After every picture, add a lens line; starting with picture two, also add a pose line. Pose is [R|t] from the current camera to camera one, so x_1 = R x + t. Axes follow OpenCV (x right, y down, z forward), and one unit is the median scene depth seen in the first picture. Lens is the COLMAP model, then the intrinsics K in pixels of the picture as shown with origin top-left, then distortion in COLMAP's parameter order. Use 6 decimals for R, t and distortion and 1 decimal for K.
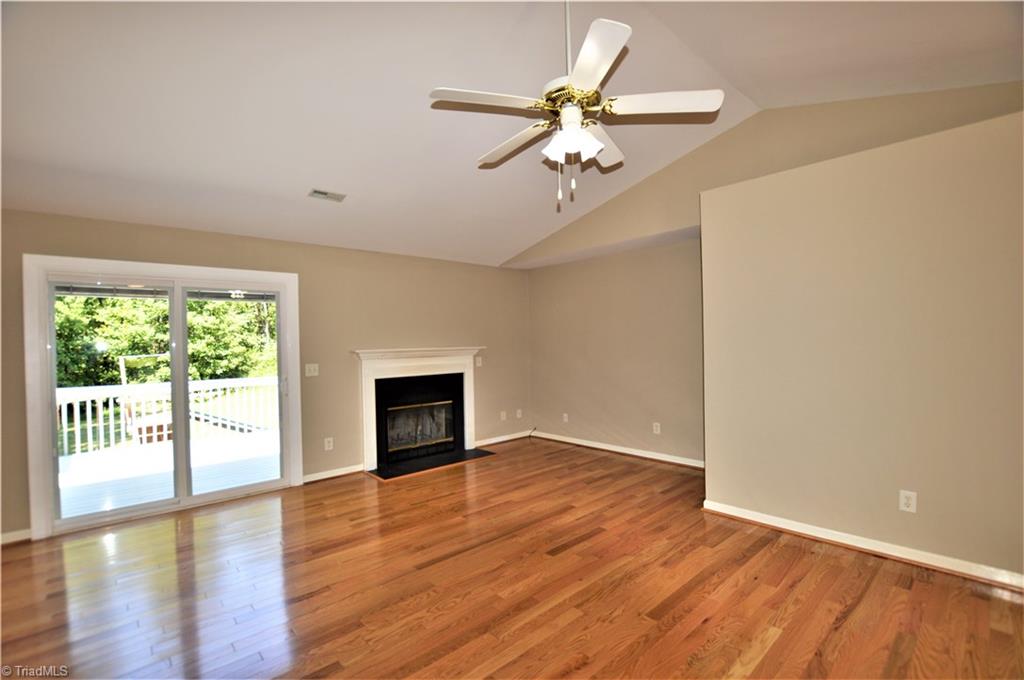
lens RADIAL K [[454.9, 0, 509.3], [0, 454.9, 343.5], [0, 0, 1]] dist [-0.031923, 0.000574]
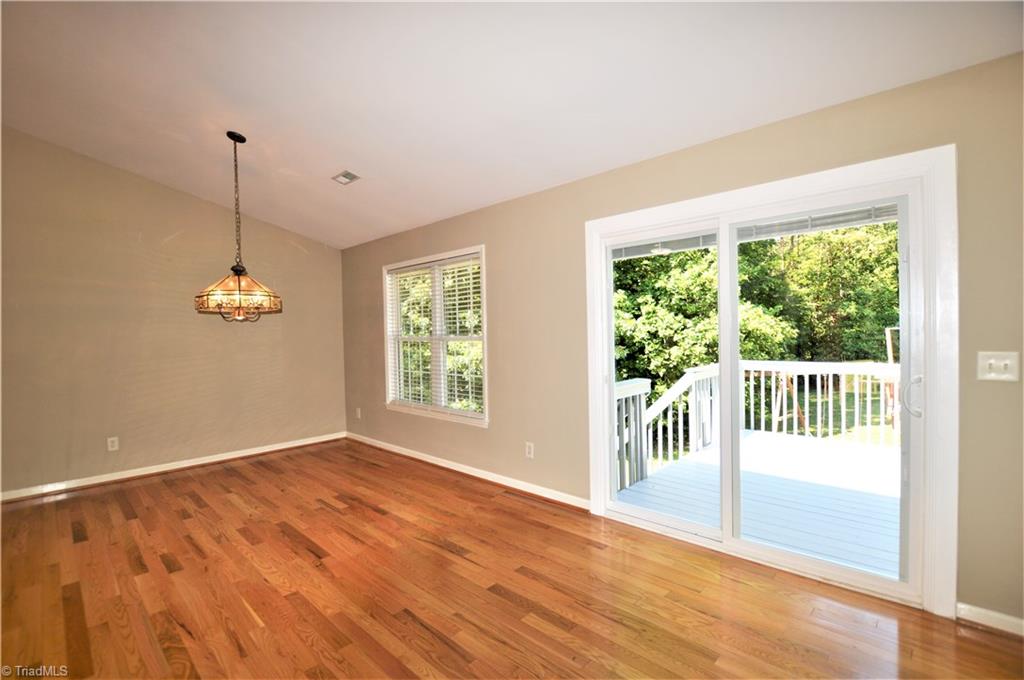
lens RADIAL K [[465.4, 0, 514.1], [0, 465.4, 336.8], [0, 0, 1]] dist [-0.022479, -0.000511]
pose [[0.054547, 0.031276, -0.998021, -0.072487], [0.019932, 0.999276, 0.032405, 0.016757], [0.998312, -0.021660, 0.053884, 0.865298]]
